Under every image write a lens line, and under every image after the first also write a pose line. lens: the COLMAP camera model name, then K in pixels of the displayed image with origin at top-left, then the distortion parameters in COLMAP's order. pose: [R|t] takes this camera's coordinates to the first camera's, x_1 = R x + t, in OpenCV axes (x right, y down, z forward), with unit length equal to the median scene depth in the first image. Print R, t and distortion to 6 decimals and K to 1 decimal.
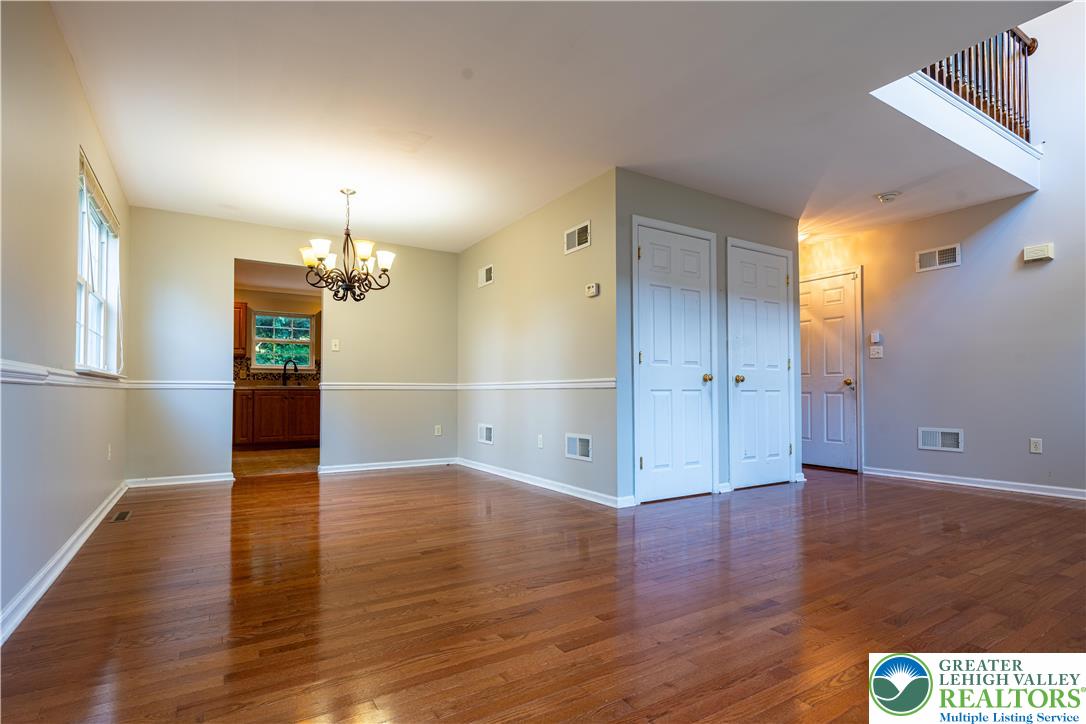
lens RADIAL K [[527.6, 0, 546.9], [0, 527.6, 386.2], [0, 0, 1]] dist [-0.004985, -0.000772]
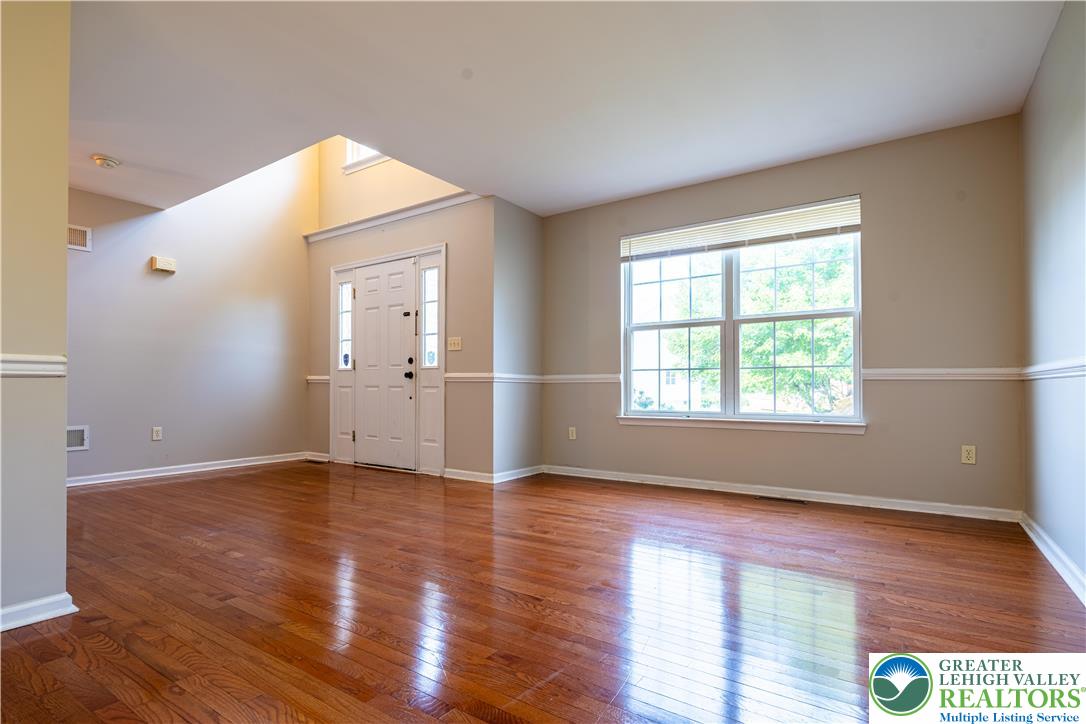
lens RADIAL K [[527.6, 0, 546.9], [0, 527.6, 386.2], [0, 0, 1]] dist [-0.004985, -0.000772]
pose [[-0.396456, 0.002685, 0.918050, -0.896680], [-0.016442, 0.999815, -0.010025, 0.016908], [-0.917907, -0.019069, -0.396338, 1.373948]]
